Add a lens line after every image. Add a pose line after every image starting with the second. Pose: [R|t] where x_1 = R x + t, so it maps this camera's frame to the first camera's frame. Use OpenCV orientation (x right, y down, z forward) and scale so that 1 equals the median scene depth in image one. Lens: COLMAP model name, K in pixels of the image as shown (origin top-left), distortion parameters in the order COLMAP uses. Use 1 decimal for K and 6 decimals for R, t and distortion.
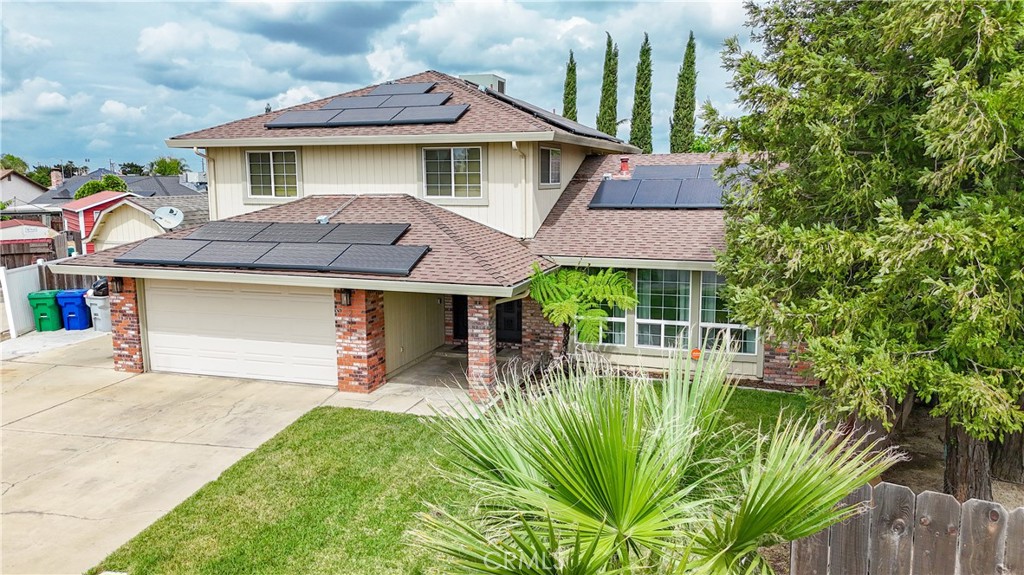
lens RADIAL K [[787.6, 0, 512.0], [0, 787.6, 287.5], [0, 0, 1]] dist [0.120233, -0.167304]
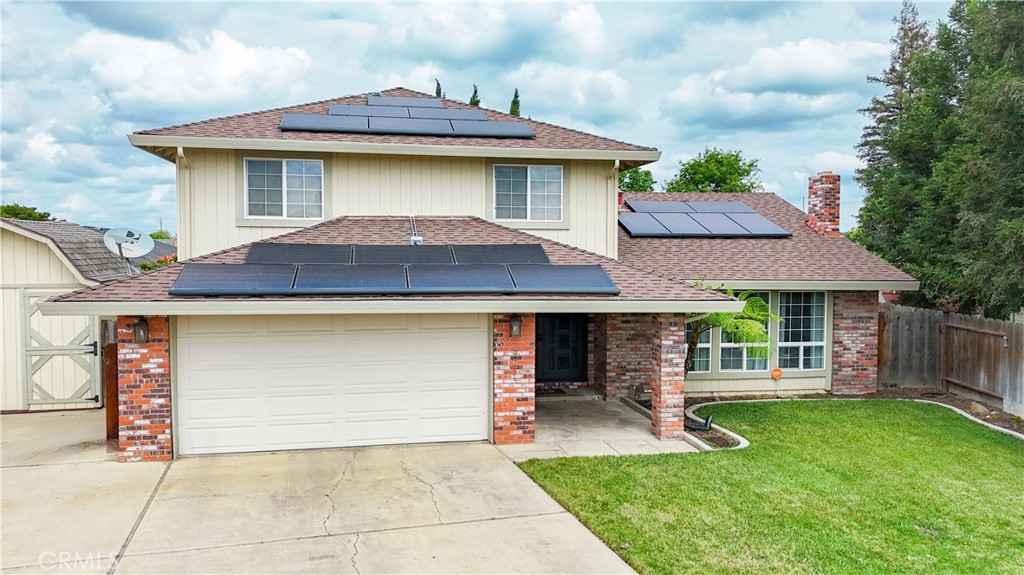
lens RADIAL K [[787.6, 0, 512.0], [0, 787.6, 287.5], [0, 0, 1]] dist [0.120233, -0.167304]
pose [[0.863092, -0.012292, 0.504897, -0.617480], [0.060451, 0.995031, -0.079113, 0.035616], [-0.501415, 0.098803, 0.859547, 0.281230]]
